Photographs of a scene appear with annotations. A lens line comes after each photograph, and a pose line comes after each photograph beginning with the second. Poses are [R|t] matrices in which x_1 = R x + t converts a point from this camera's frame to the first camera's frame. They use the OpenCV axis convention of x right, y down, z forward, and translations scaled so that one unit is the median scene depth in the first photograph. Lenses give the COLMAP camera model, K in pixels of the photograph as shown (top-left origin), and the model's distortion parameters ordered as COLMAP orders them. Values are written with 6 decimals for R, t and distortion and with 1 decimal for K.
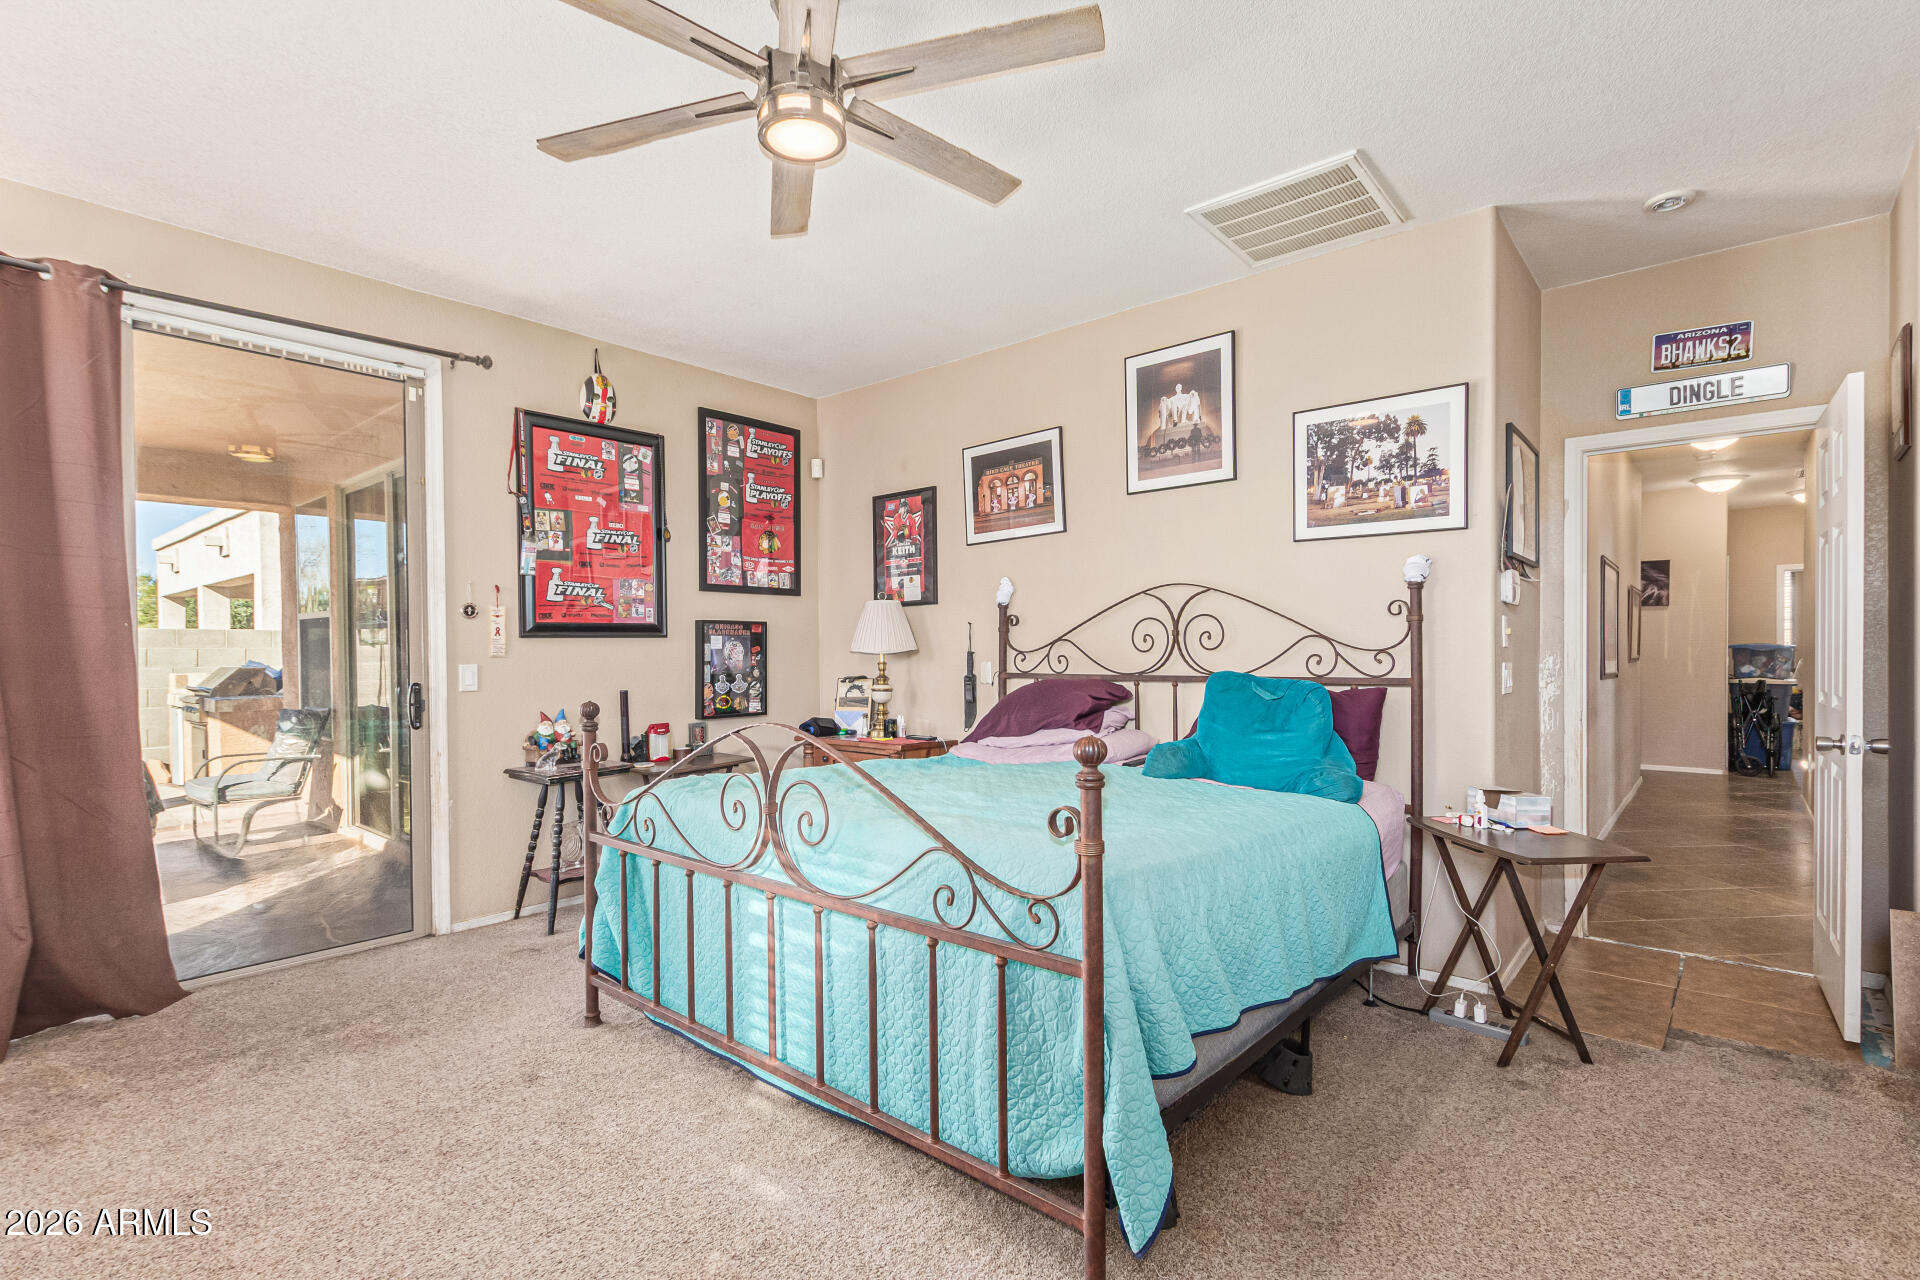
lens RADIAL K [[895.1, 0, 1006.5], [0, 895.1, 657.6], [0, 0, 1]] dist [0.009927, -0.000905]
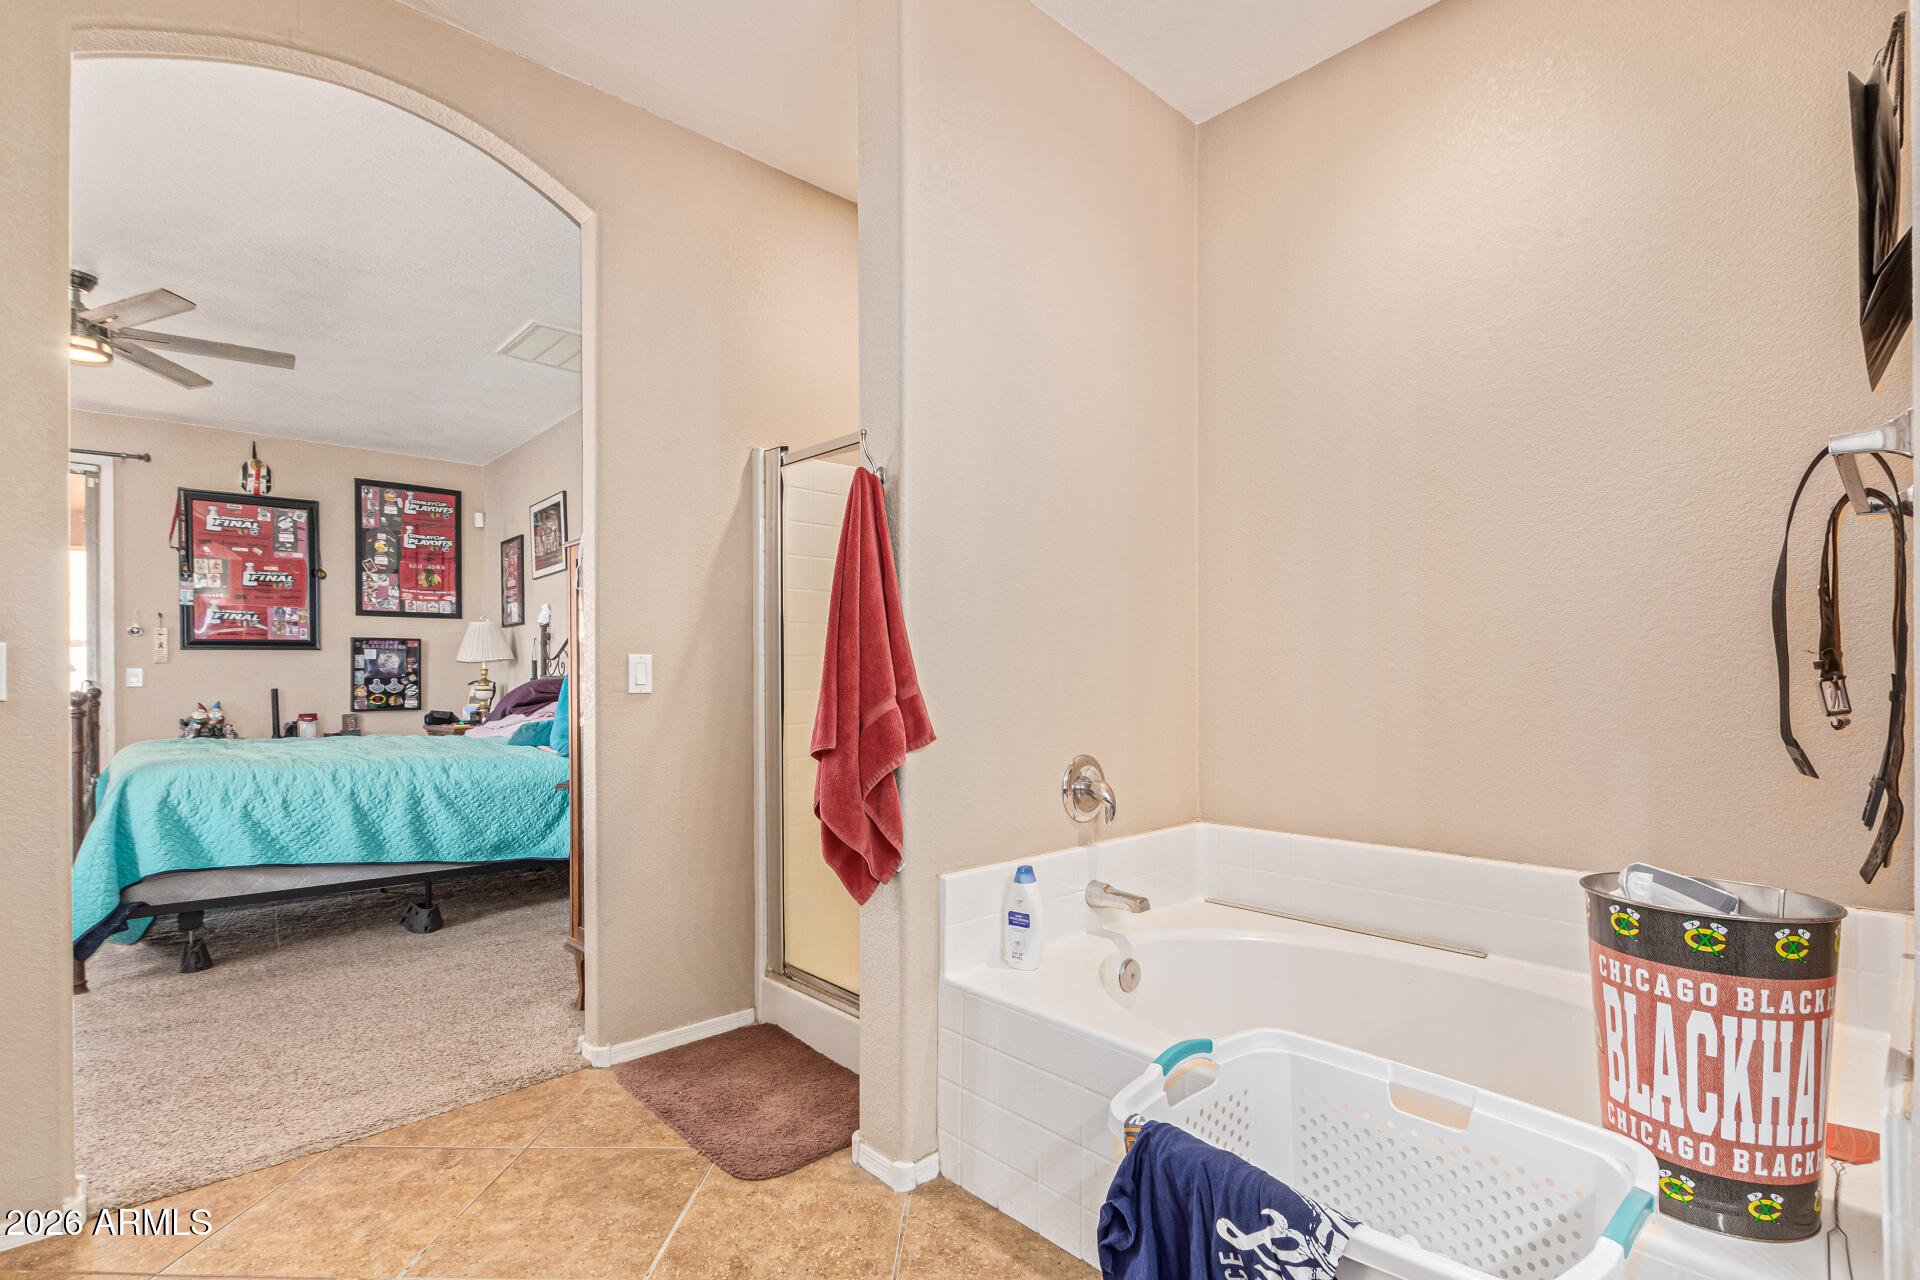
lens RADIAL K [[895.1, 0, 959.4], [0, 895.1, 660.0], [0, 0, 1]] dist [0.009927, -0.000905]
pose [[0.996123, 0.001008, -0.087968, 0.674232], [-0.002663, 0.999822, -0.018694, 0.014595], [0.087934, 0.018856, 0.995948, -0.253198]]
